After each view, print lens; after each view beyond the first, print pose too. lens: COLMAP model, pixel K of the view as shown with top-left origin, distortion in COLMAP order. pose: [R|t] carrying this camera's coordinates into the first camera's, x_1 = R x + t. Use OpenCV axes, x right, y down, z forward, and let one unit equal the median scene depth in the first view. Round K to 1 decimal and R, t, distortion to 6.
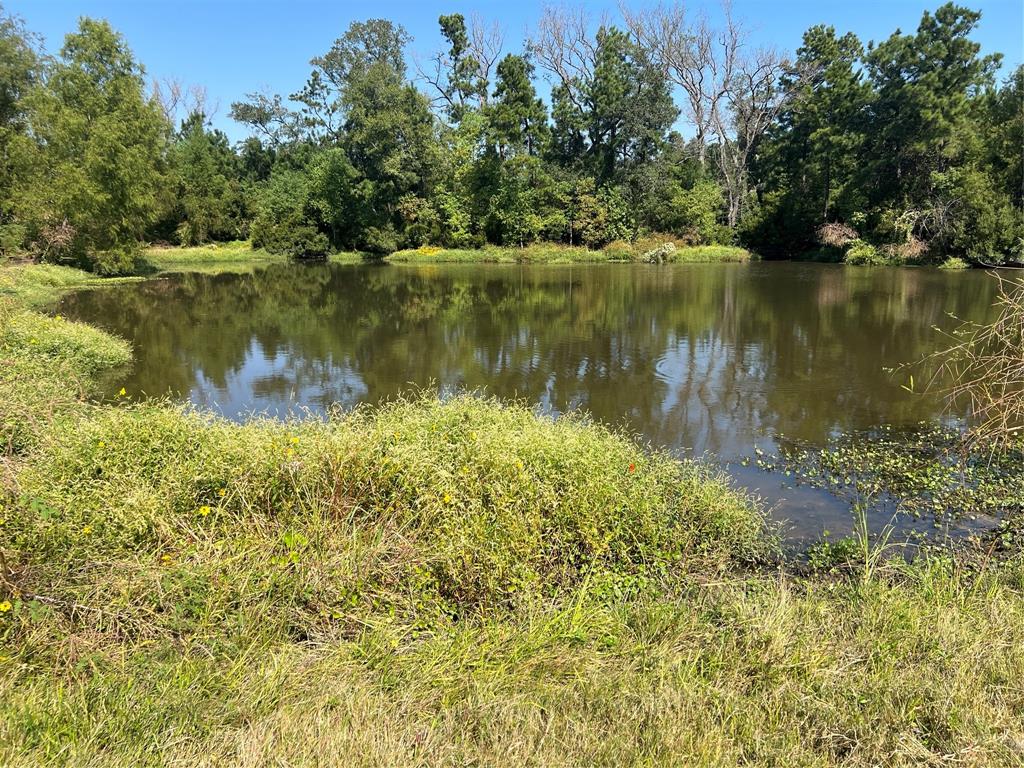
lens RADIAL K [[791.9, 0, 512.0], [0, 791.9, 384.0], [0, 0, 1]] dist [0.092478, -0.136832]
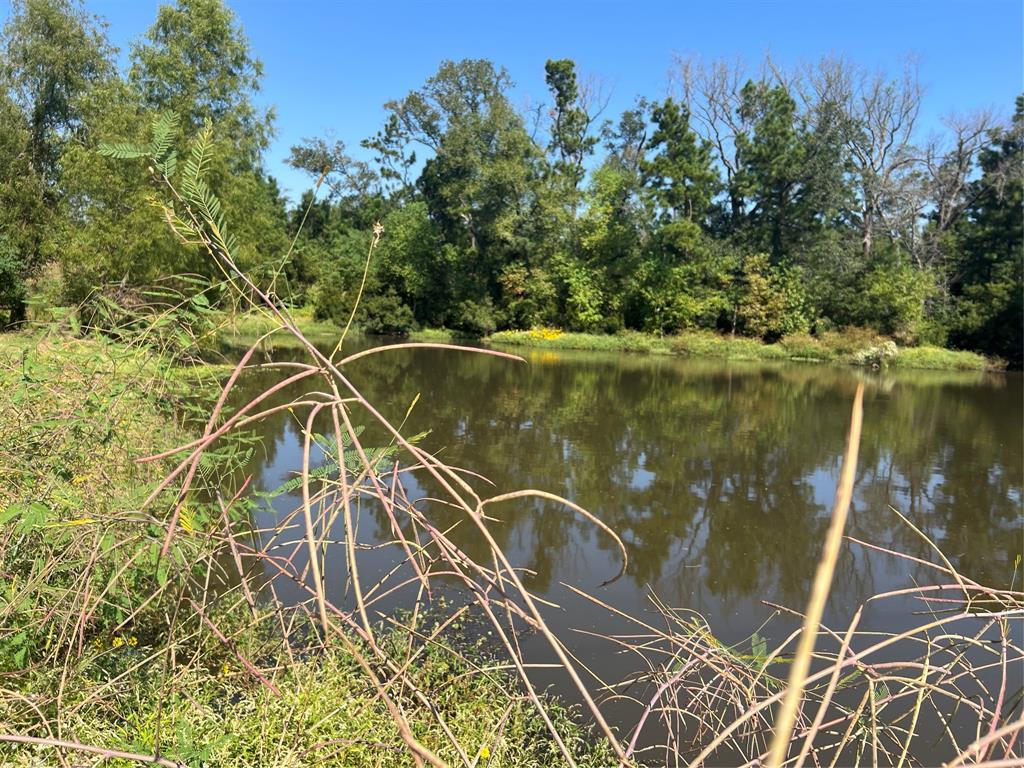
lens RADIAL K [[791.9, 0, 512.0], [0, 791.9, 384.0], [0, 0, 1]] dist [0.092478, -0.136832]
pose [[0.998108, 0.045868, 0.040952, -0.164908], [-0.042041, 0.995067, -0.089858, -0.042952], [-0.044872, 0.087966, 0.995112, 0.207784]]
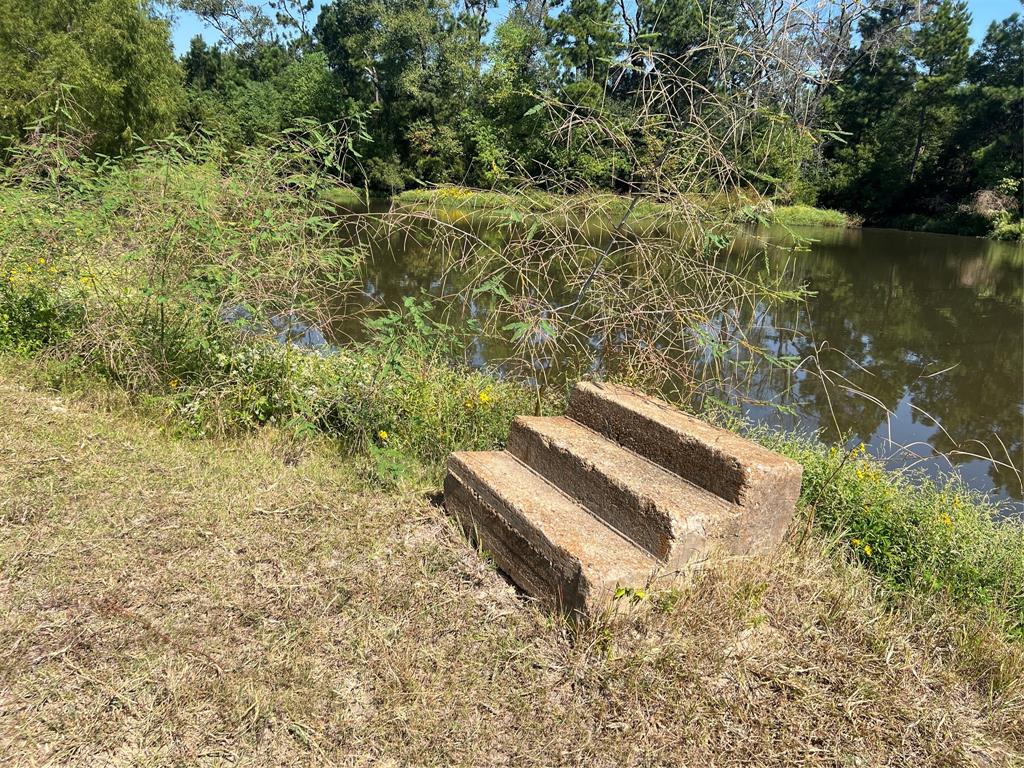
lens RADIAL K [[790.2, 0, 512.0], [0, 790.2, 384.0], [0, 0, 1]] dist [0.044529, -0.048301]
pose [[0.985540, 0.015396, 0.168741, -0.176377], [-0.028074, 0.996936, 0.073008, -0.030431], [-0.167100, -0.076689, 0.982953, 0.165570]]
